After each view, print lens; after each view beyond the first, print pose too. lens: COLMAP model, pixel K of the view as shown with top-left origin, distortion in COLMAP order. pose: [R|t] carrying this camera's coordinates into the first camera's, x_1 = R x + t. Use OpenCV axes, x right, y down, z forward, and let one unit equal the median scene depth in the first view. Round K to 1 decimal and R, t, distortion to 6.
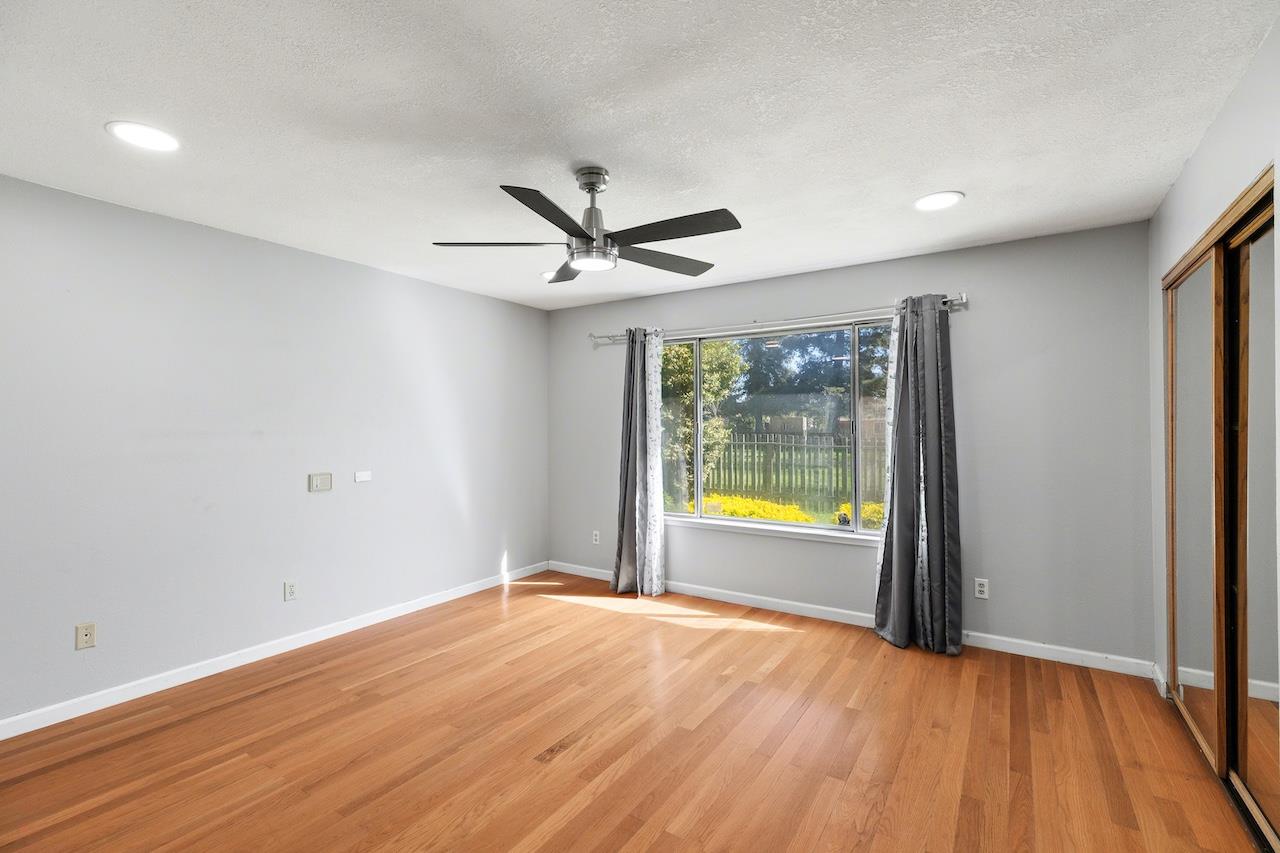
lens RADIAL K [[580.2, 0, 631.0], [0, 580.2, 424.0], [0, 0, 1]] dist [0.003284, 0.000552]
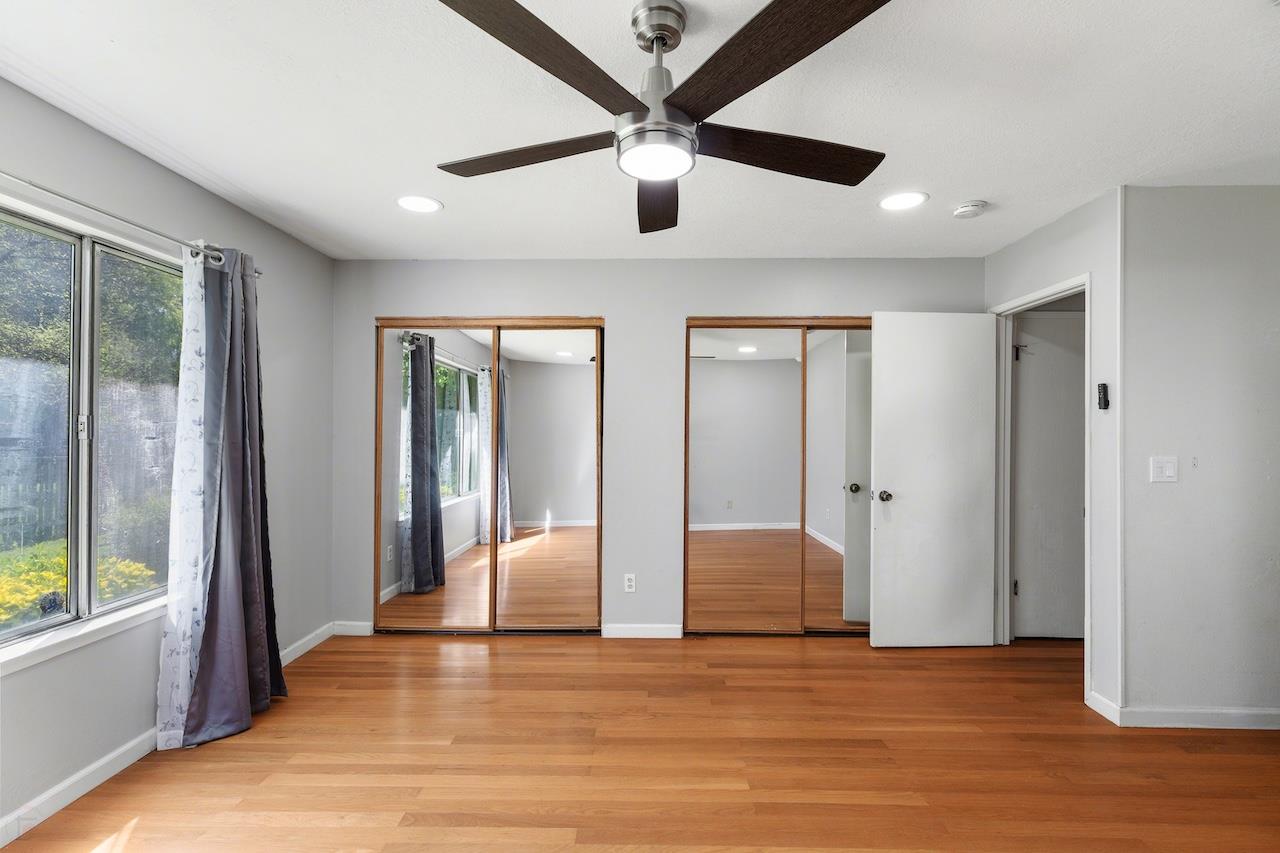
lens RADIAL K [[580.2, 0, 641.3], [0, 580.2, 428.8], [0, 0, 1]] dist [0.003284, 0.000552]
pose [[-0.537986, 0.000009, 0.842954, -0.465933], [-0.007163, 0.999964, -0.004582, 0.006615], [-0.842923, -0.008503, -0.537966, 1.078498]]
